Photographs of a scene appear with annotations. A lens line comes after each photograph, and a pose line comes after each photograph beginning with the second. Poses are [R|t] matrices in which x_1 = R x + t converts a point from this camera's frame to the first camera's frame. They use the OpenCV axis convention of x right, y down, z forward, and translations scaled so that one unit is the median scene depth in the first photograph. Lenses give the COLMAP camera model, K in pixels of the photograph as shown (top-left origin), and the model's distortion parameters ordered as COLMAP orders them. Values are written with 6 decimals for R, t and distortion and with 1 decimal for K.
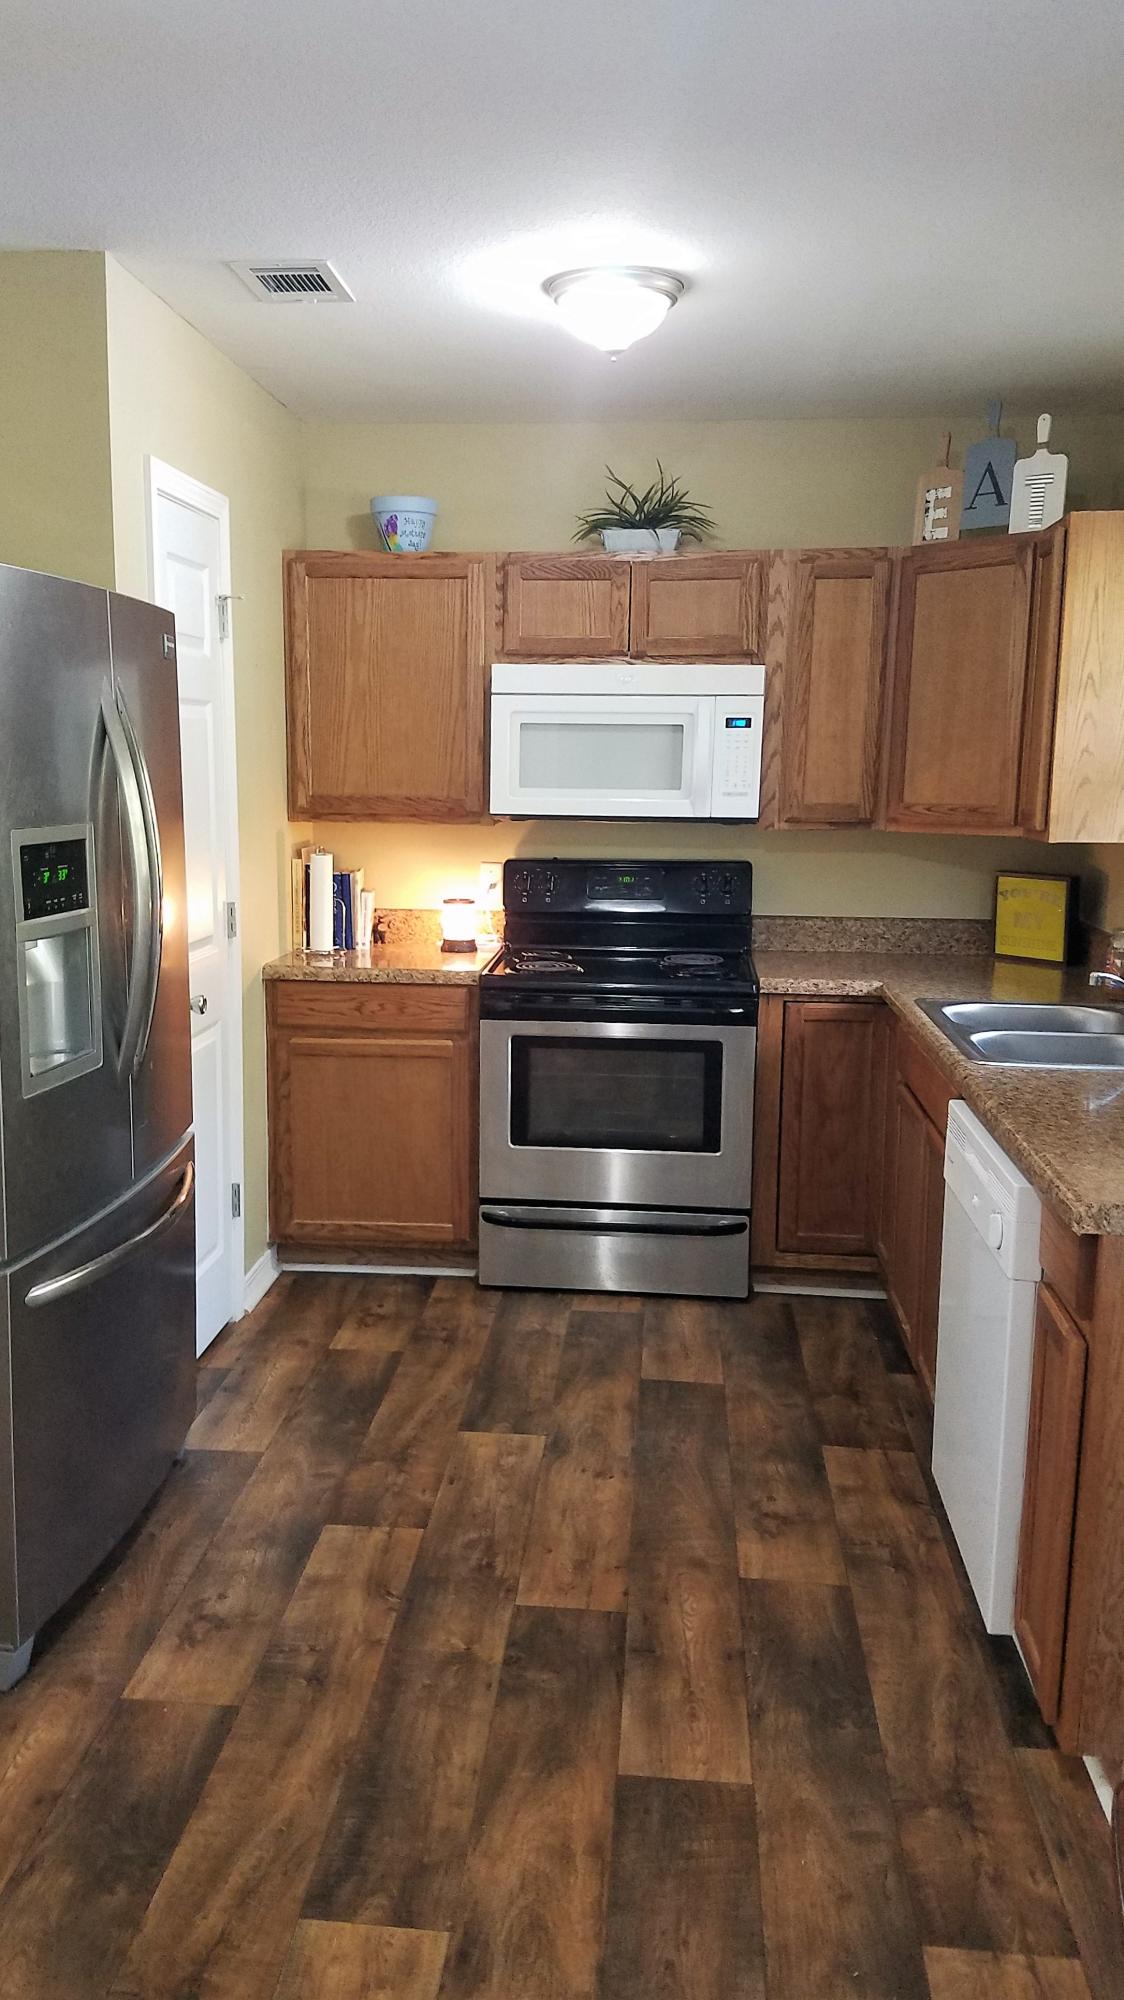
lens RADIAL K [[1651.3, 0, 485.9], [0, 1651.3, 992.6], [0, 0, 1]] dist [0.272662, -0.429038]
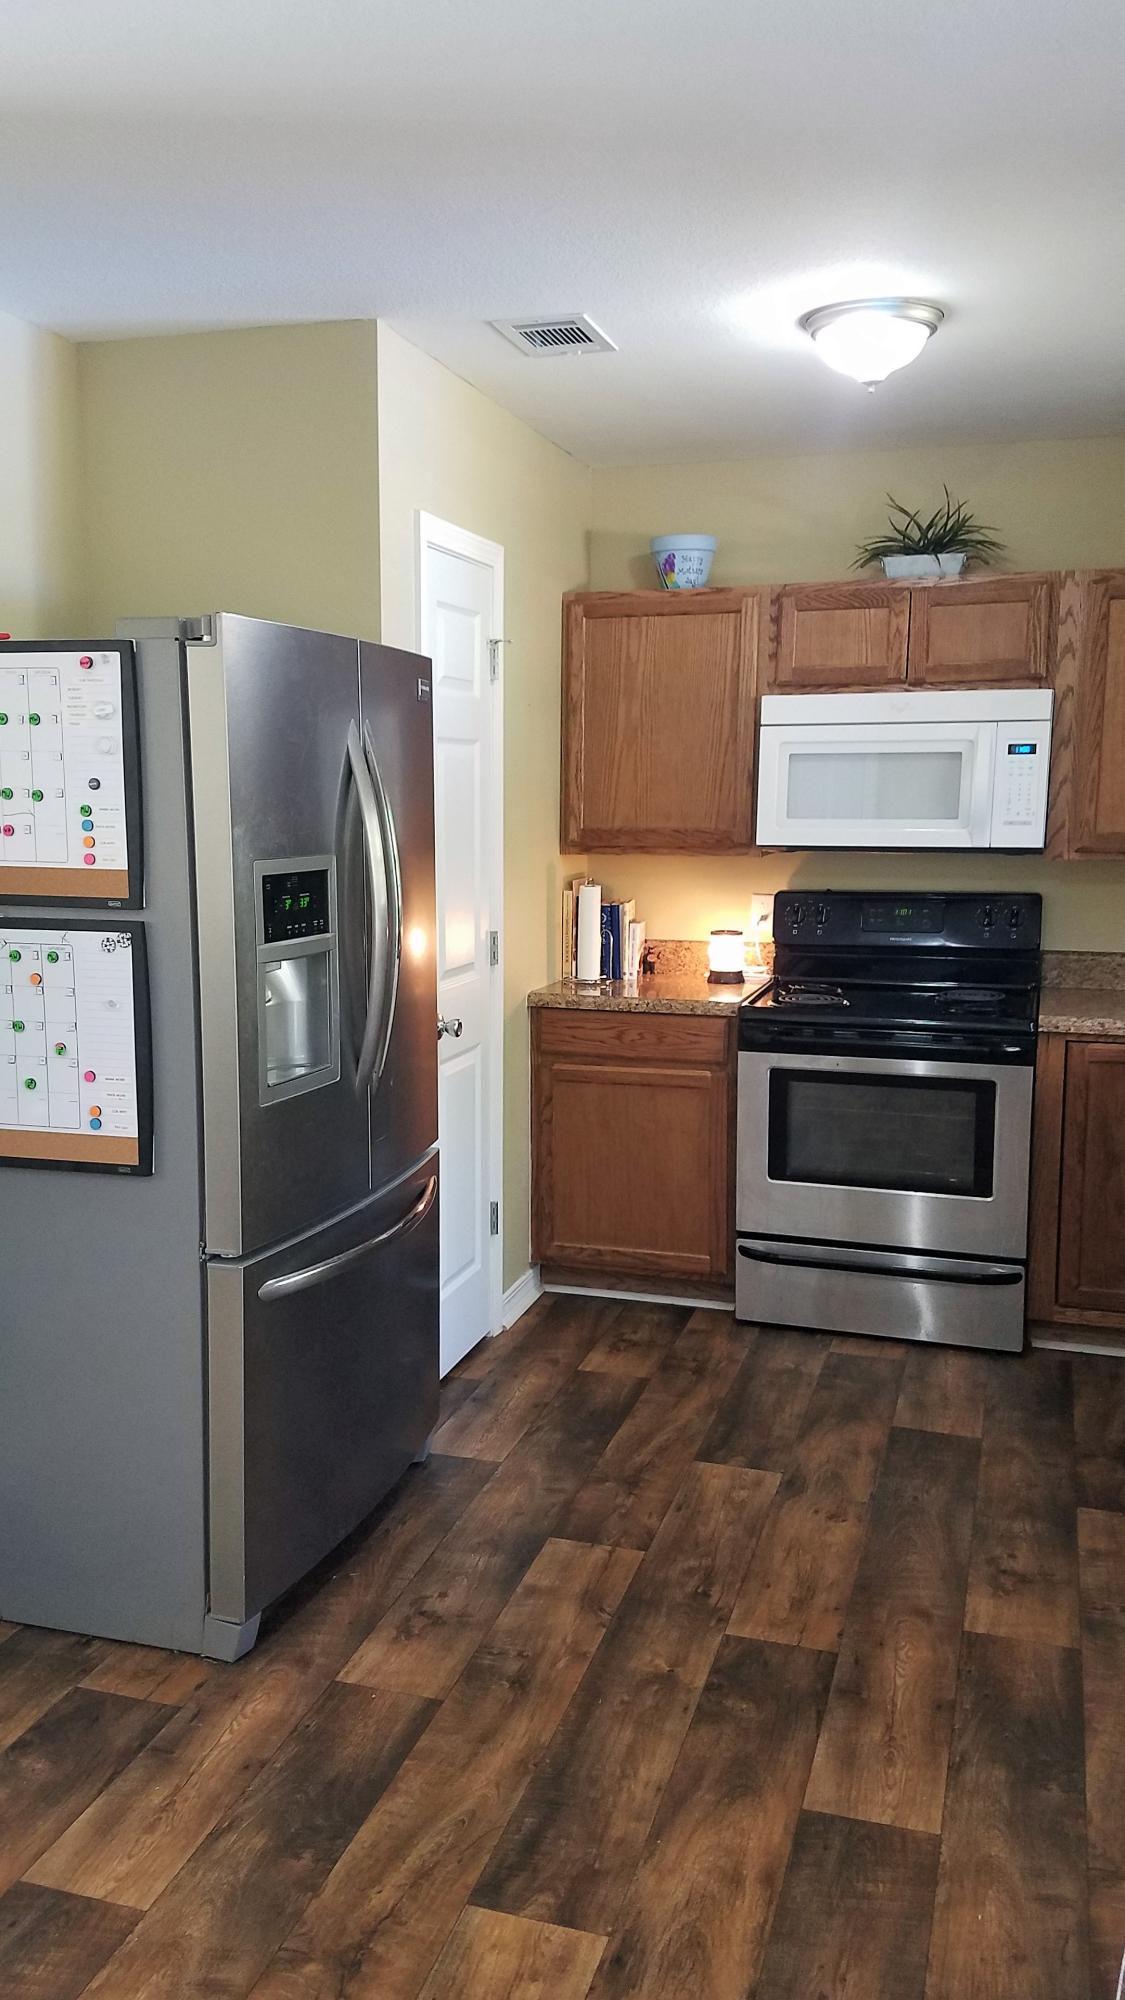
lens RADIAL K [[1651.3, 0, 486.4], [0, 1651.3, 992.6], [0, 0, 1]] dist [0.272662, -0.429038]
pose [[0.978428, 0.017985, -0.205802, 0.053992], [-0.022413, 0.999564, -0.019208, 0.003826], [0.205367, 0.023406, 0.978405, -0.013024]]
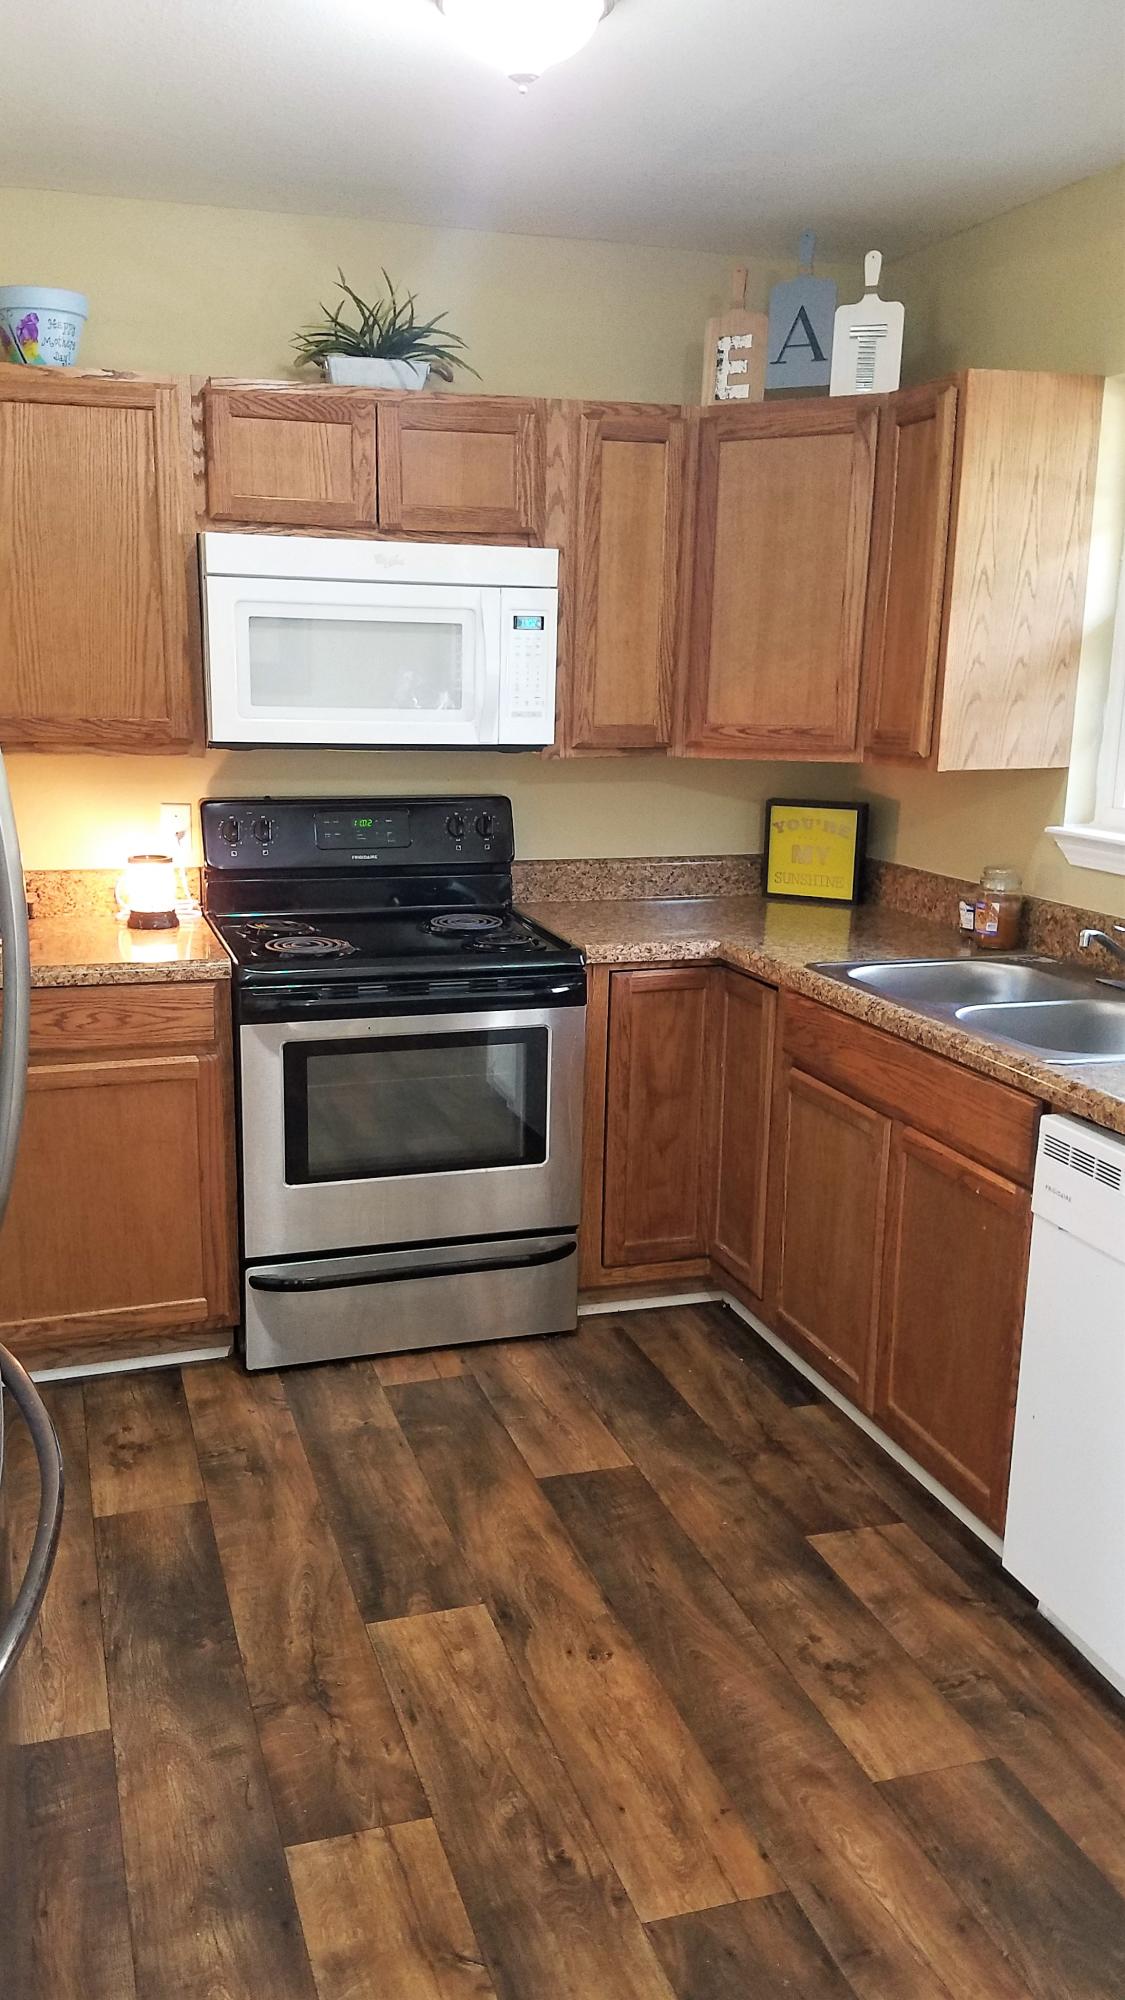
lens RADIAL K [[1630.7, 0, 509.6], [0, 1630.7, 1011.0], [0, 0, 1]] dist [0.266541, -0.478062]
pose [[0.916443, -0.084289, 0.391188, -0.182324], [0.055168, 0.994843, 0.085115, -0.046450], [-0.396344, -0.056422, 0.916367, 0.281434]]
